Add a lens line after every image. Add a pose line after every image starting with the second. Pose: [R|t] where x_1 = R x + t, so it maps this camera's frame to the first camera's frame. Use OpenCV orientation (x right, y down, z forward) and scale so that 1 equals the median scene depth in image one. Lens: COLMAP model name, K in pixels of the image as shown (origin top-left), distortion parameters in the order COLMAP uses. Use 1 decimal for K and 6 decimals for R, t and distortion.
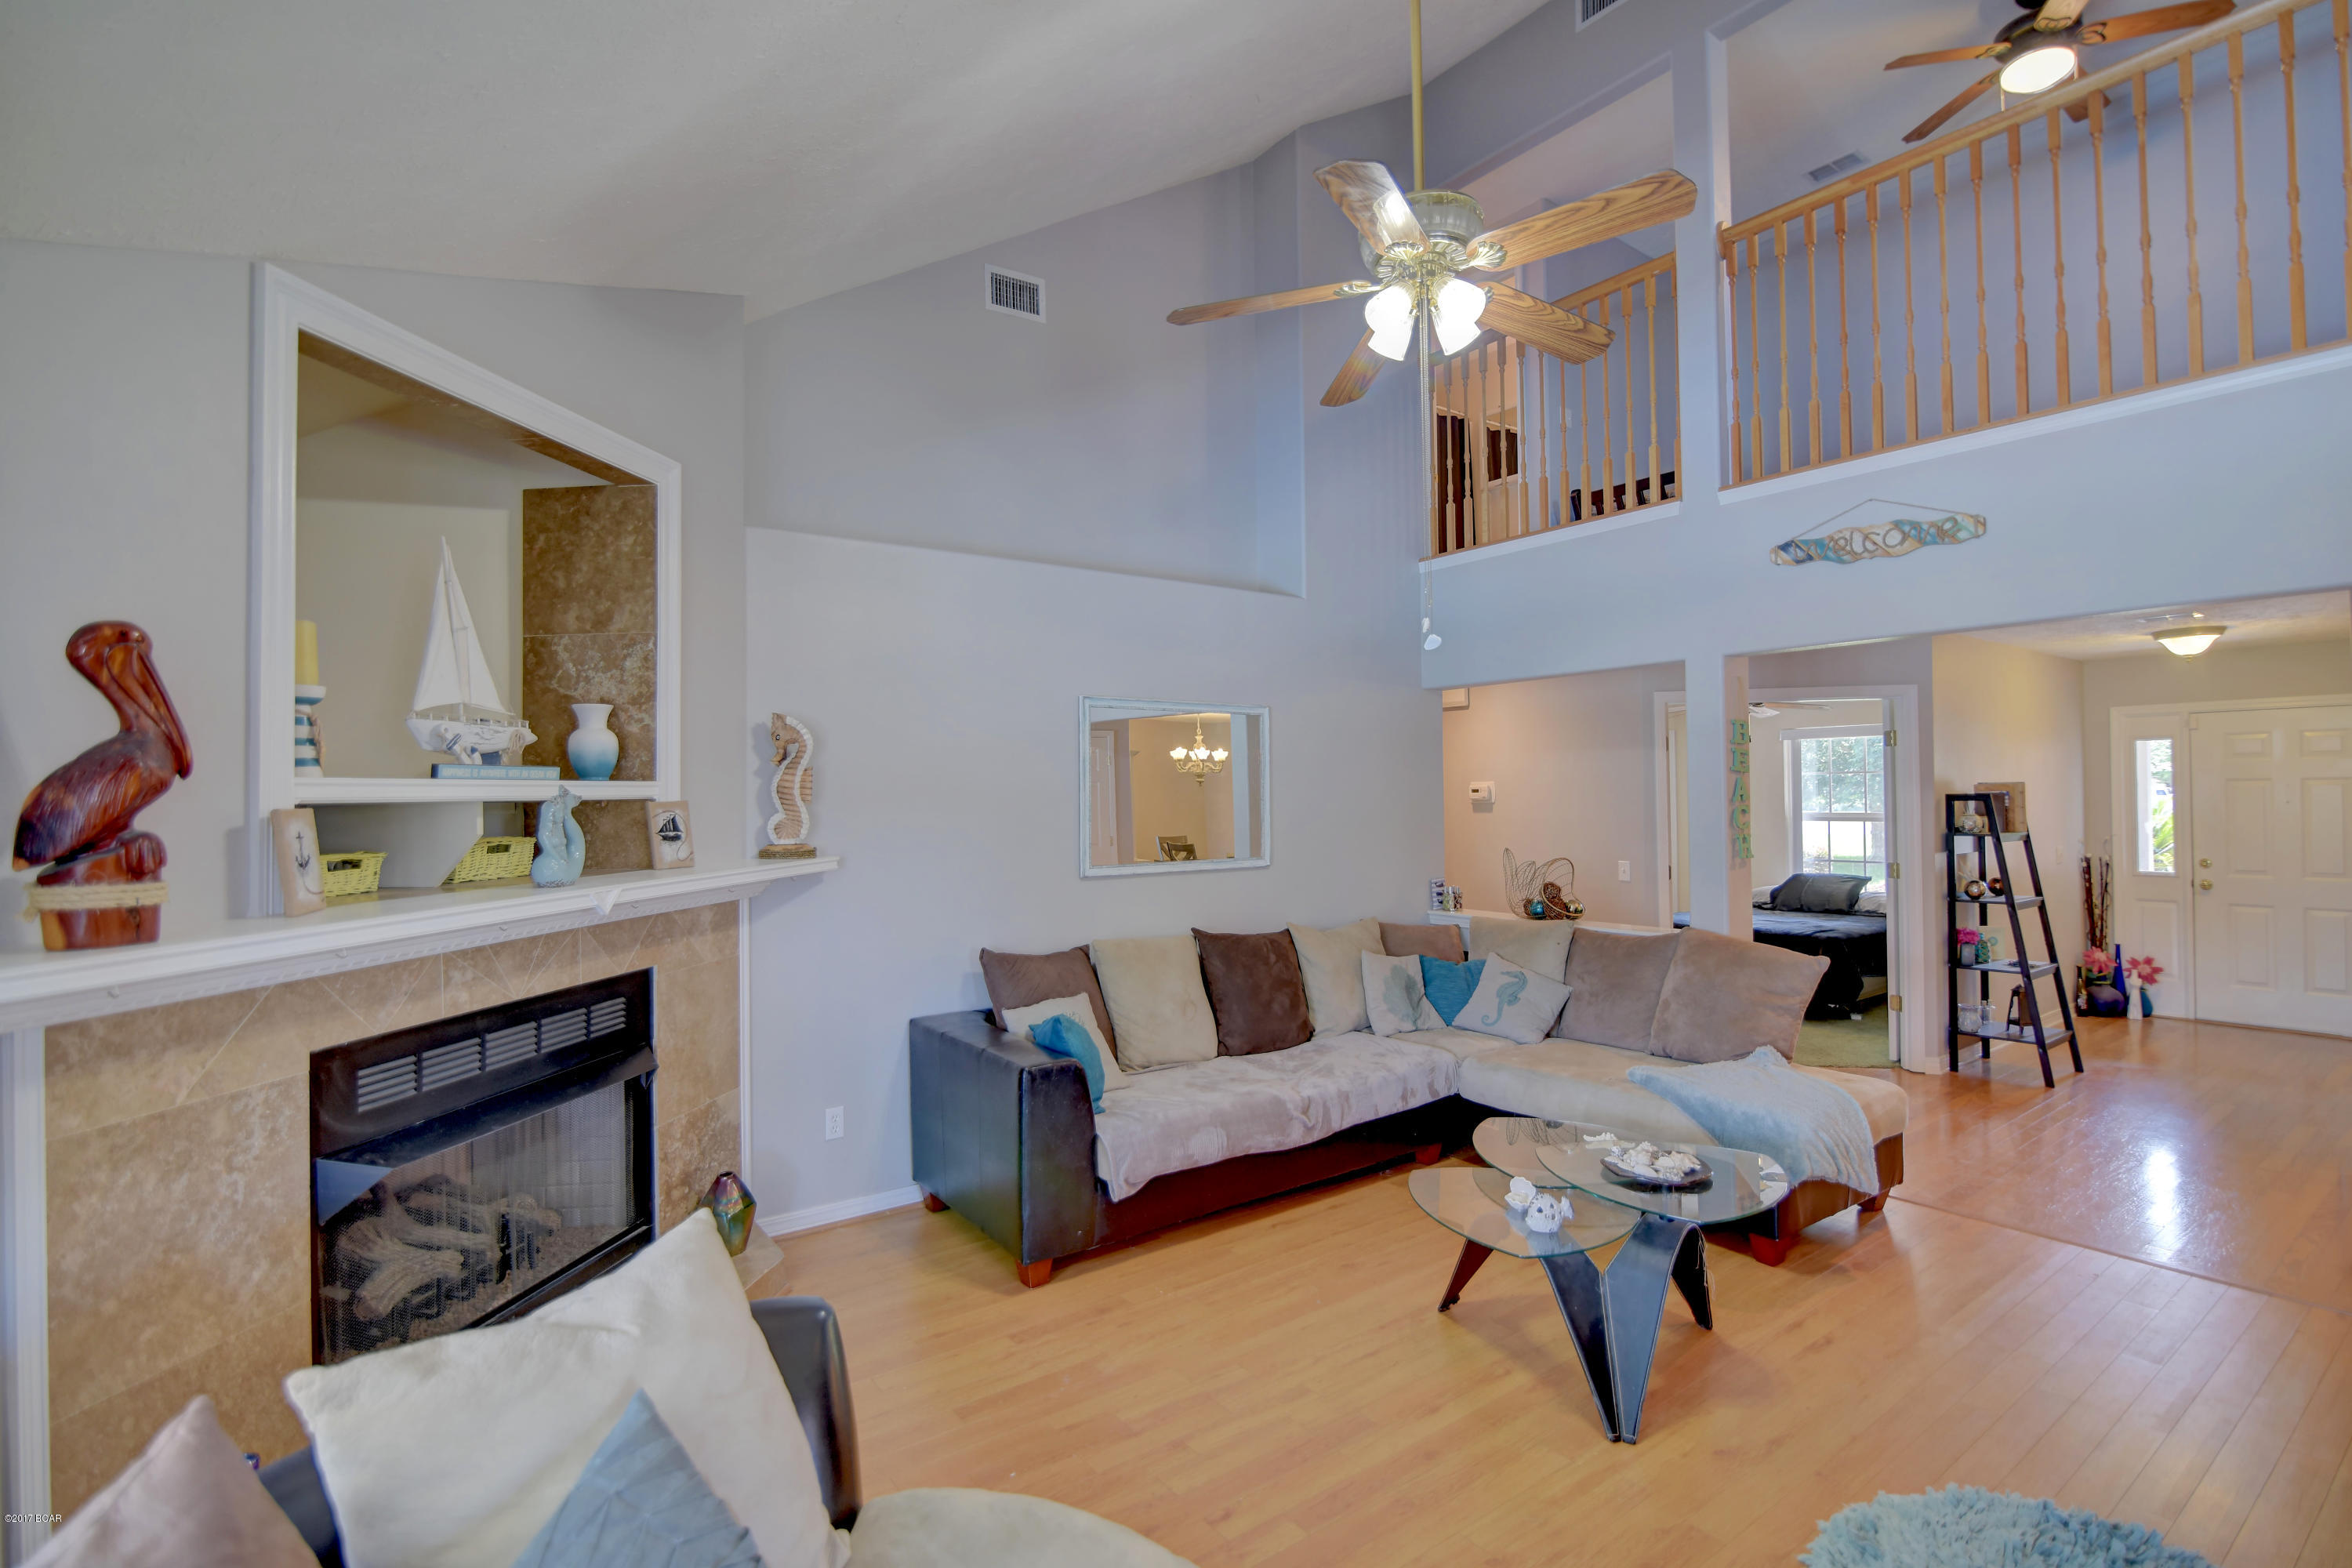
lens RADIAL K [[1091.1, 0, 1206.2], [0, 1091.1, 781.2], [0, 0, 1]] dist [-0.018209, 0.000494]
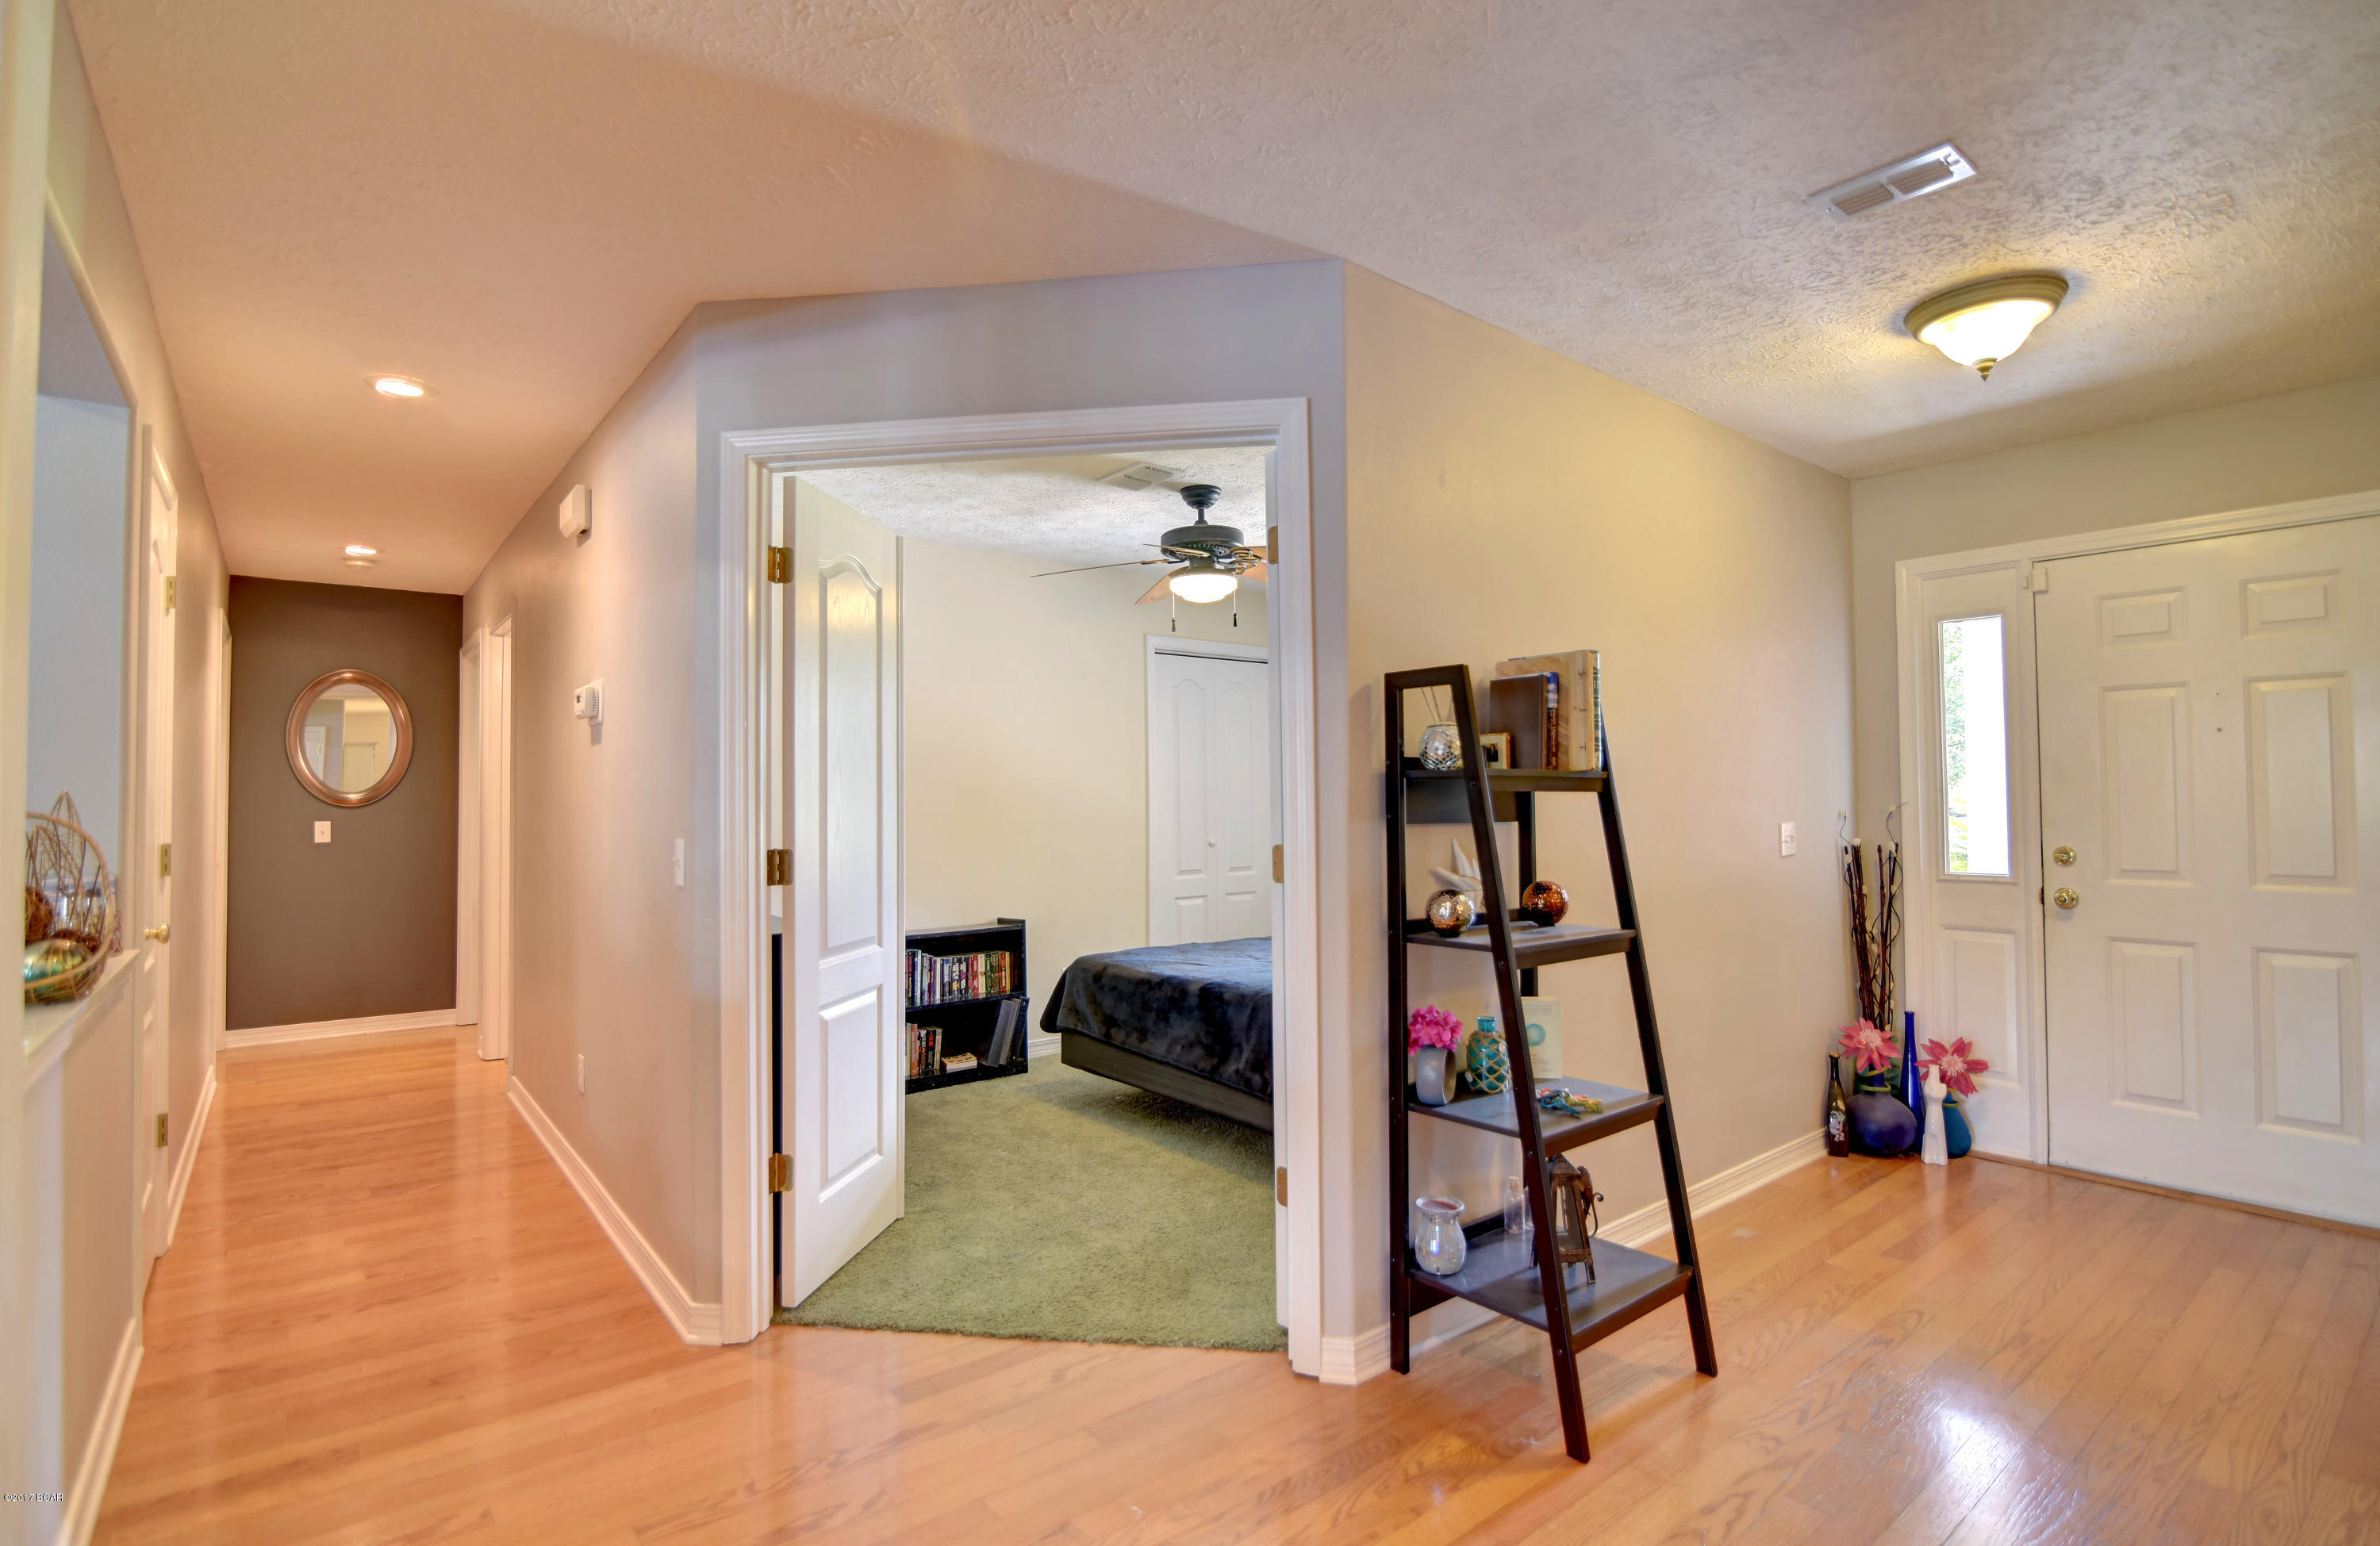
lens RADIAL K [[1122.1, 0, 1201.7], [0, 1122.1, 768.1], [0, 0, 1]] dist [-0.022793, 0.000835]
pose [[0.999298, 0.005743, 0.037015, 0.493334], [-0.005146, 0.999856, -0.016189, 0.044439], [-0.037102, 0.015987, 0.999184, 0.483164]]
